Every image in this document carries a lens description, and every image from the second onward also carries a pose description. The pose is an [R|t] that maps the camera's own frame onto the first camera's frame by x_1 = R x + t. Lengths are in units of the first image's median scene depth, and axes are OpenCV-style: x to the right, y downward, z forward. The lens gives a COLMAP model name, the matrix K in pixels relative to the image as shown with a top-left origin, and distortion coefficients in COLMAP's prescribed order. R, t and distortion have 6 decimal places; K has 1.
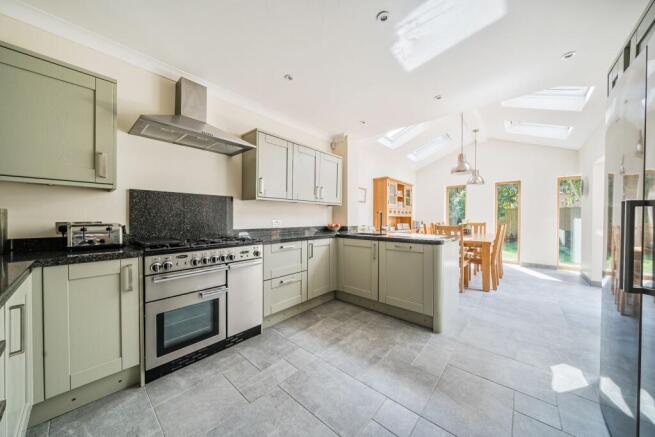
lens RADIAL K [[220.1, 0, 330.1], [0, 220.1, 219.5], [0, 0, 1]] dist [-0.001318, -0.000025]
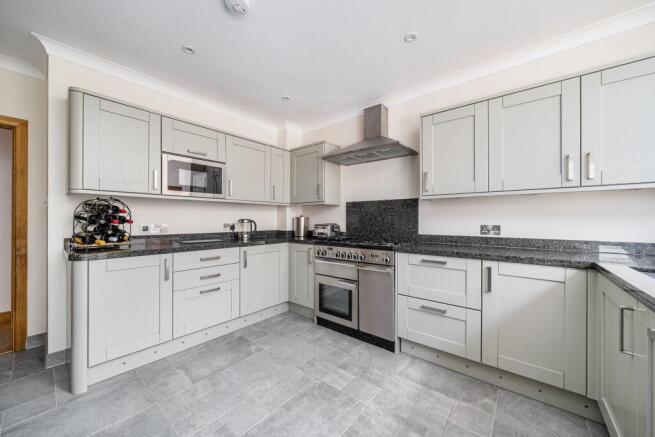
lens RADIAL K [[243.8, 0, 330.2], [0, 243.8, 219.3], [0, 0, 1]] dist [-0.001816, -0.000045]
pose [[0.033004, -0.005910, -0.999438, 0.714486], [-0.010526, 0.999925, -0.006260, -0.008414], [0.999400, 0.010726, 0.032939, 0.768983]]
